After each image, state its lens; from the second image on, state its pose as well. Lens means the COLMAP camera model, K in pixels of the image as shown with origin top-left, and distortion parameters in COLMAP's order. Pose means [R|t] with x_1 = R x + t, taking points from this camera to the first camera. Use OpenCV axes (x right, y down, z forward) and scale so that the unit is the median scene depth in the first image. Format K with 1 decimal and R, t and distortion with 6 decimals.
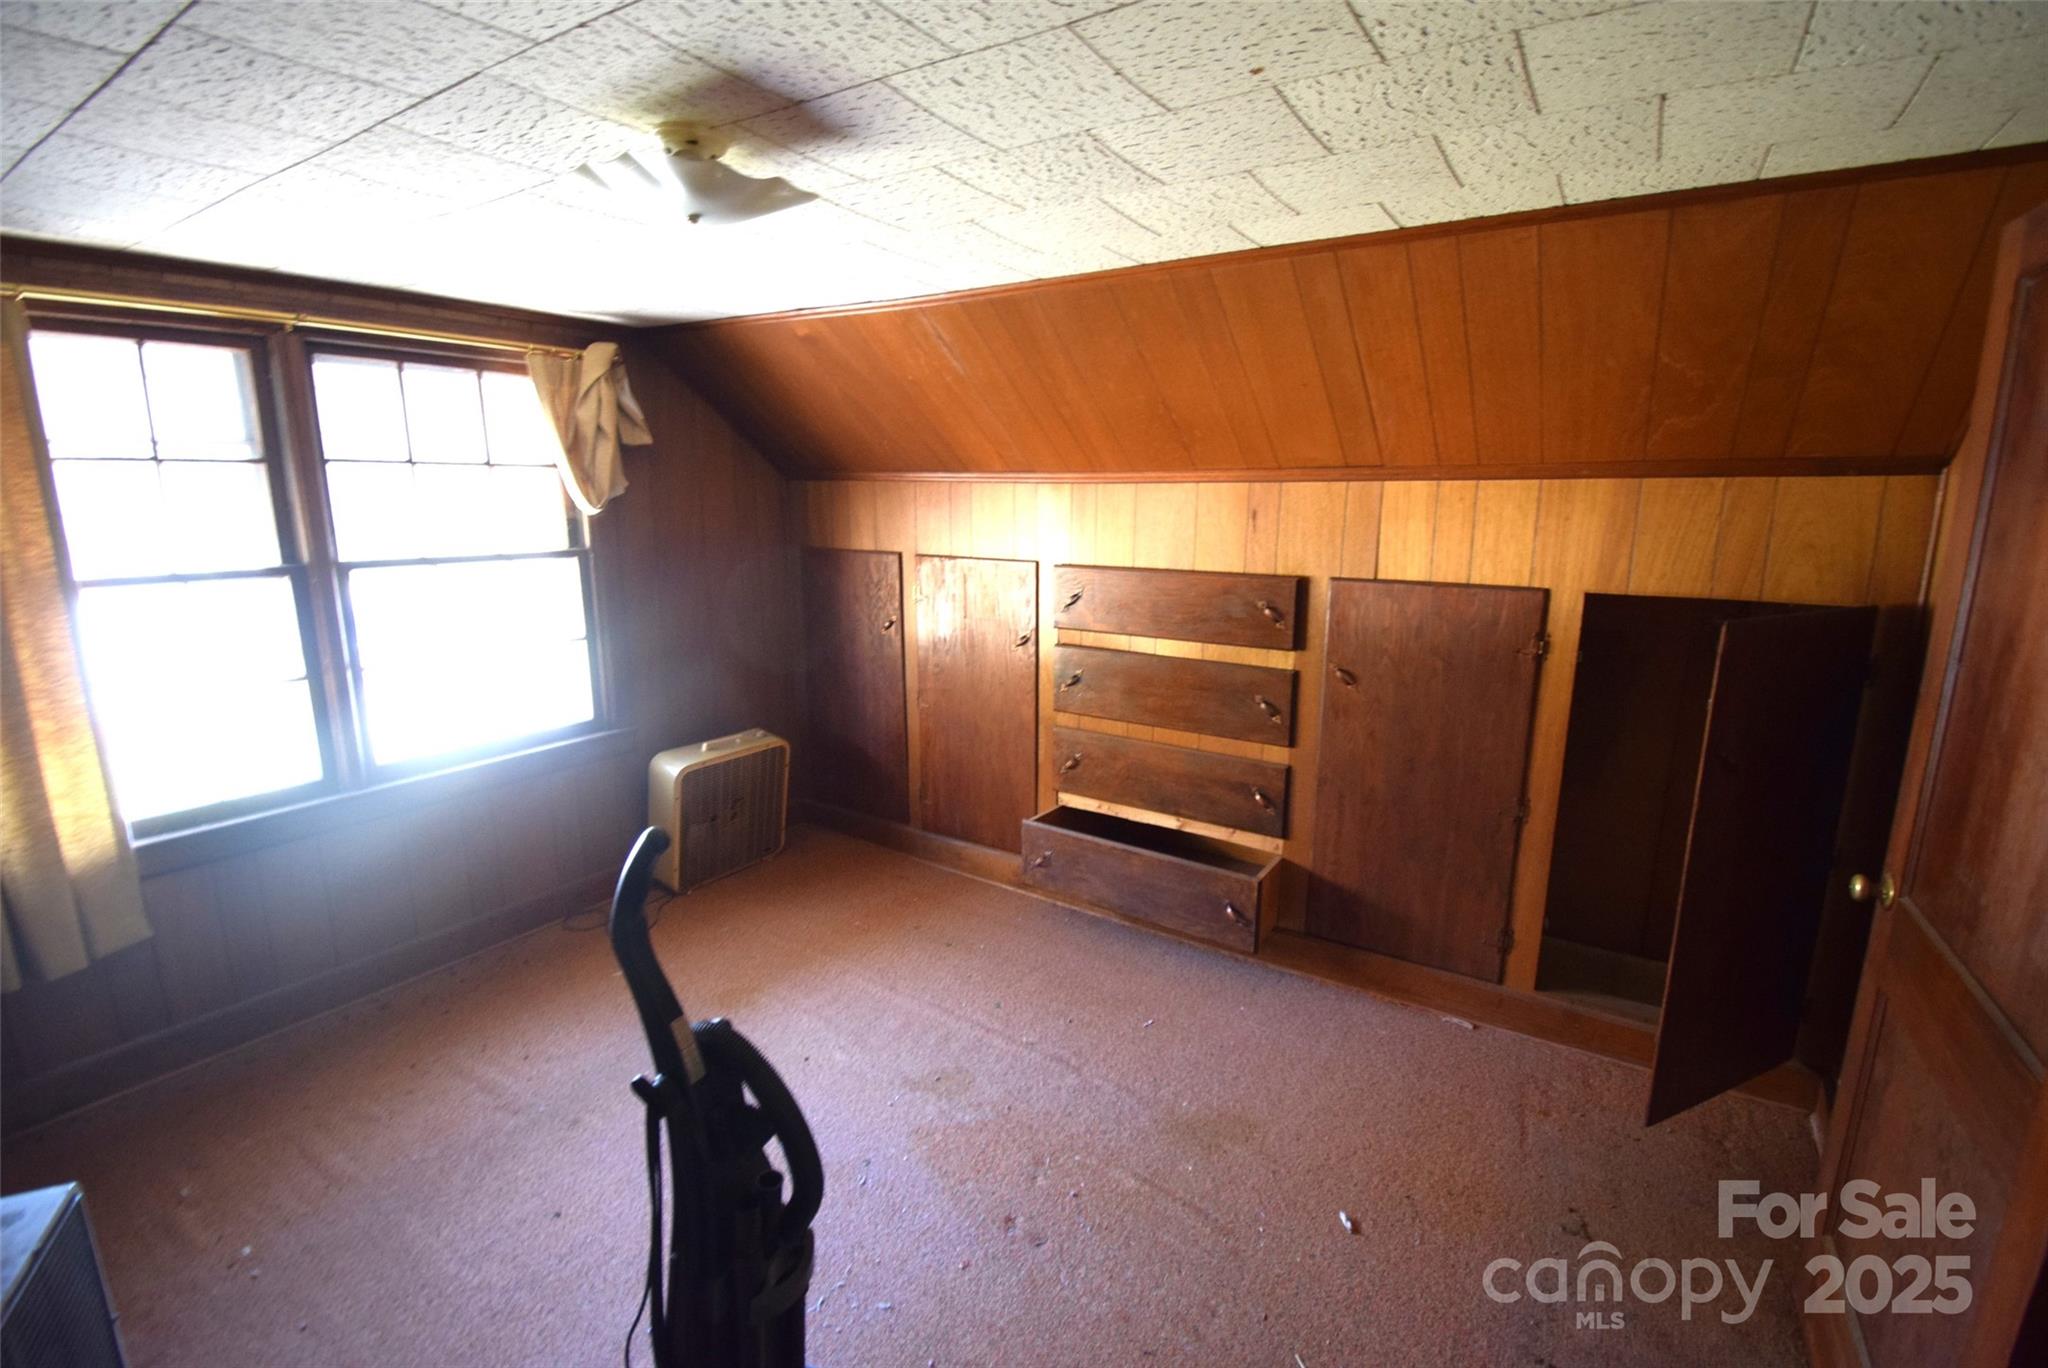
lens RADIAL K [[908.5, 0, 1031.0], [0, 908.5, 675.4], [0, 0, 1]] dist [0.024244, -0.027867]
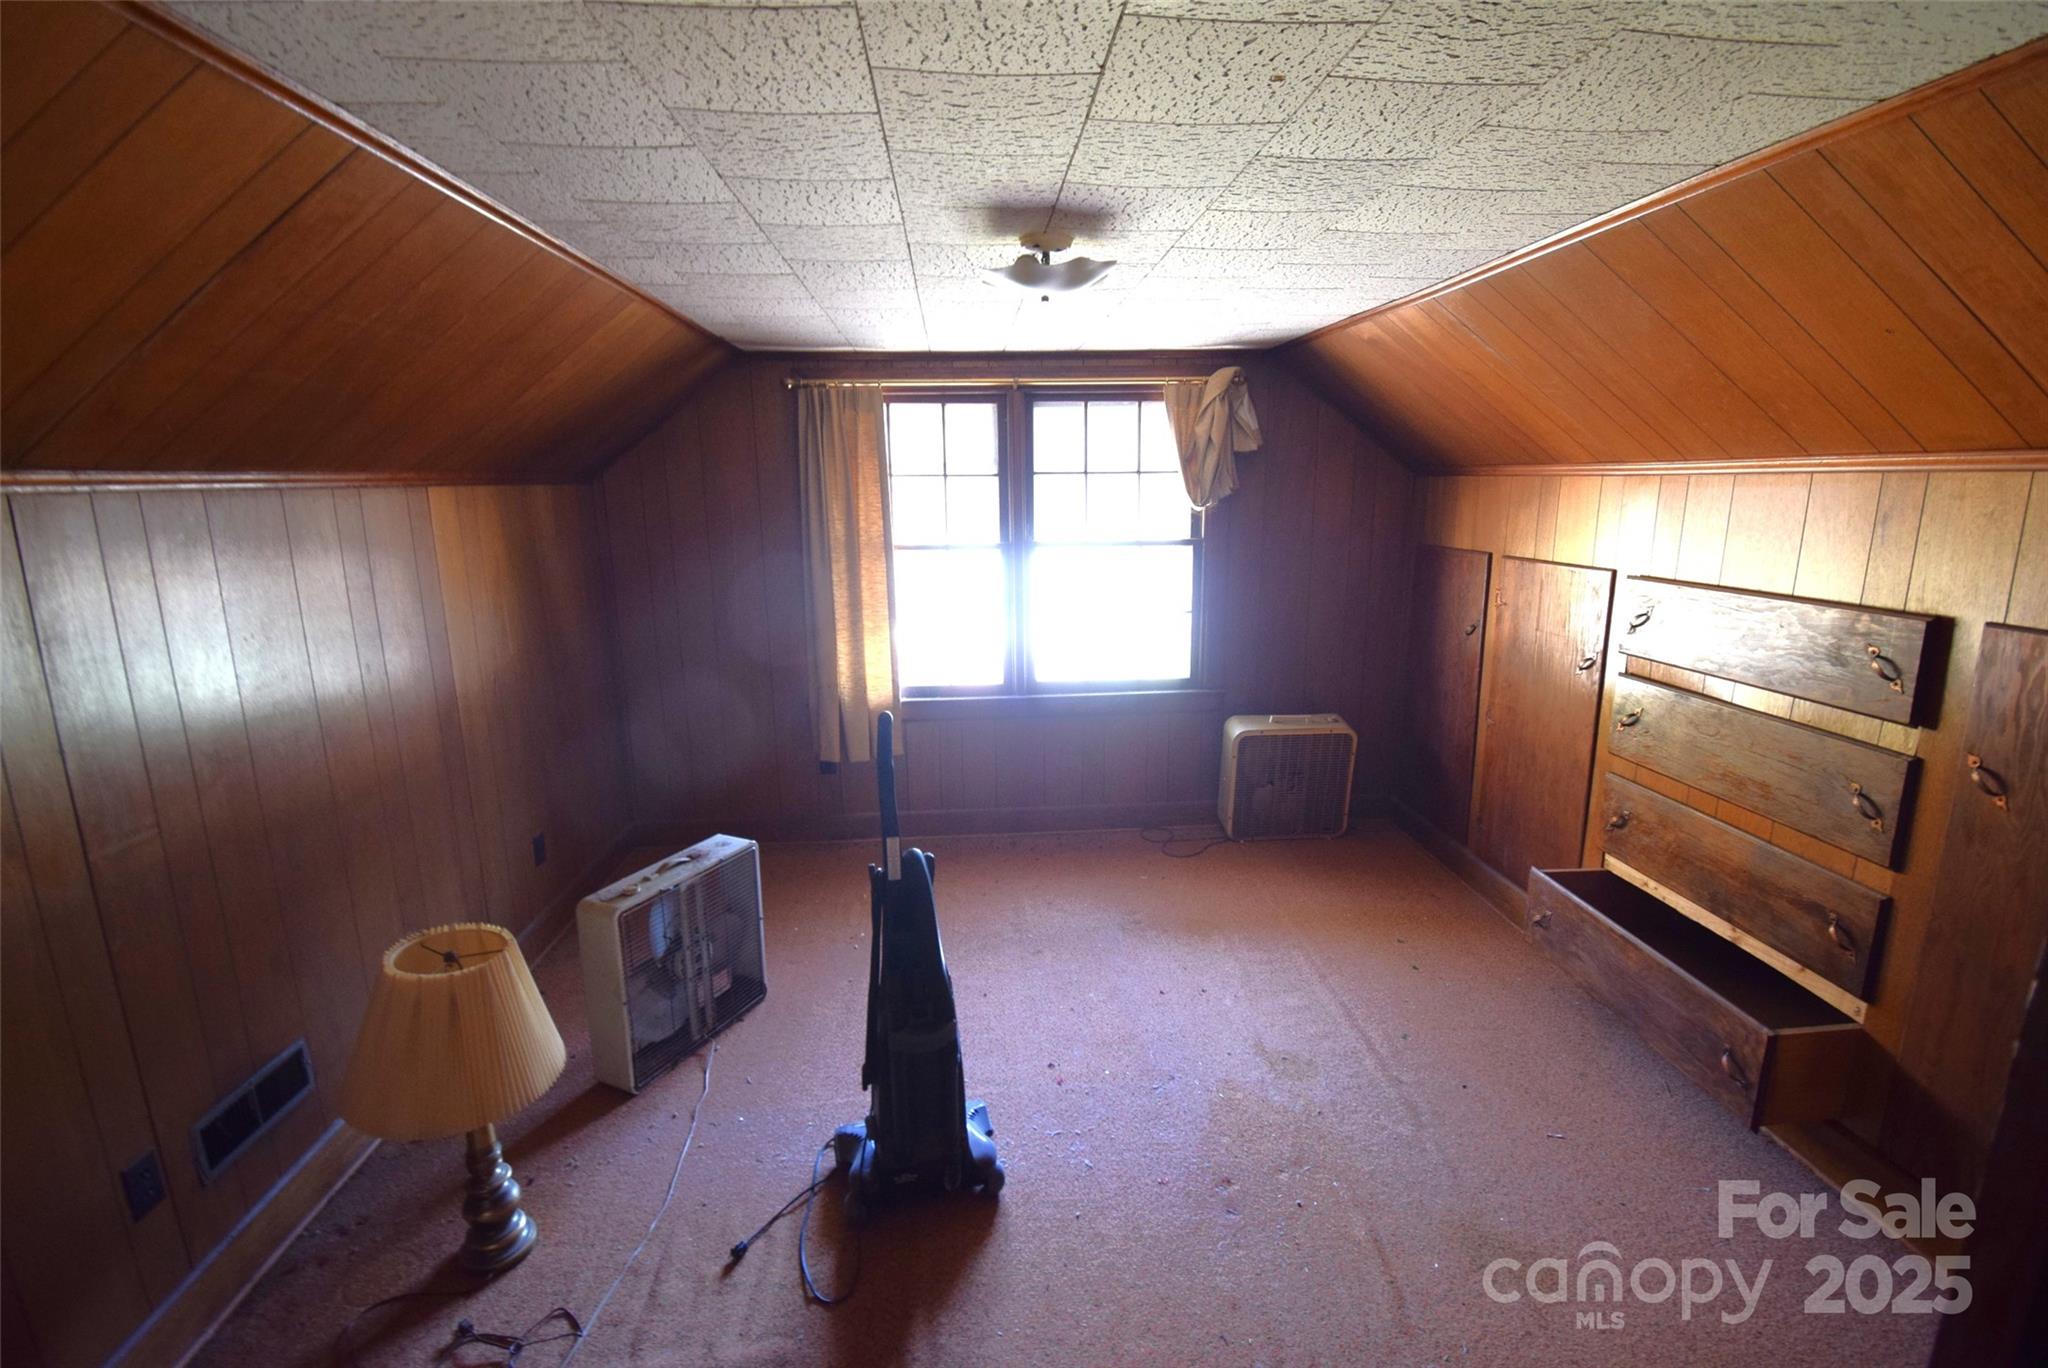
lens RADIAL K [[908.5, 0, 1031.0], [0, 908.5, 675.4], [0, 0, 1]] dist [0.024244, -0.027867]
pose [[0.606572, 0.150319, -0.780688, 0.378486], [-0.143737, 0.986516, 0.078271, -0.022002], [0.781927, 0.064736, 0.619999, 0.082684]]
